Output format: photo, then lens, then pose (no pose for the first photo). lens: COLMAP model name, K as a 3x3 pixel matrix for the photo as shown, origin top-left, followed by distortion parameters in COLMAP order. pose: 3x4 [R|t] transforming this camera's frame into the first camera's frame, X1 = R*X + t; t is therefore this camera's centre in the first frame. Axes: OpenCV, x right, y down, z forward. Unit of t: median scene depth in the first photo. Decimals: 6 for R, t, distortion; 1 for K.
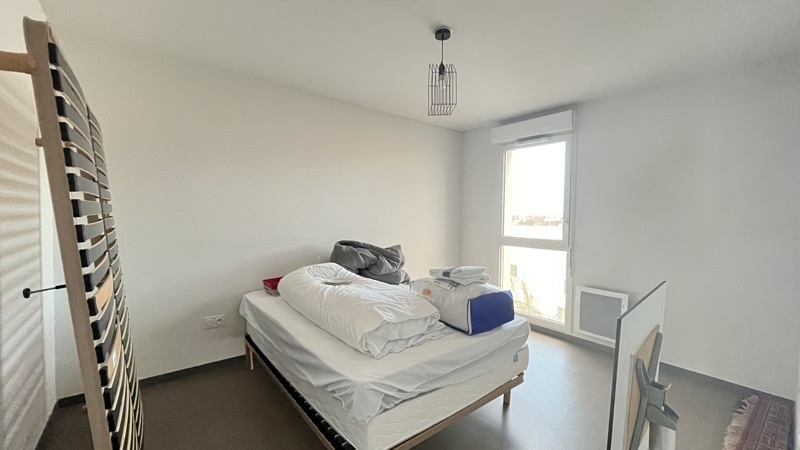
lens RADIAL K [[326.9, 0, 400.0], [0, 326.9, 225.0], [0, 0, 1]] dist [-0.000211, -0.000003]
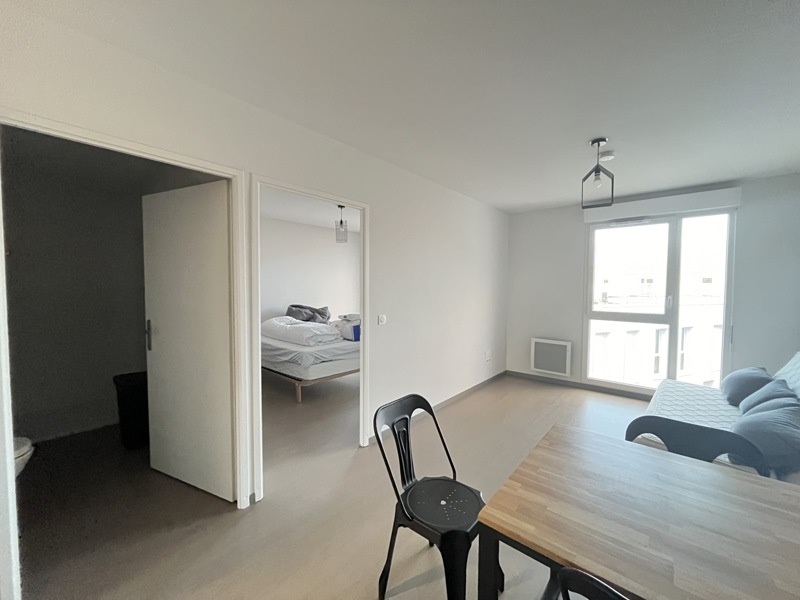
lens RADIAL K [[326.0, 0, 400.0], [0, 326.0, 300.0], [0, 0, 1]] dist [-0.000665, -0.000113]
pose [[0.984475, -0.018626, 0.174531, 0.121762], [0.016227, 0.999753, 0.015161, 0.009700], [-0.174771, -0.012094, 0.984535, -1.184195]]
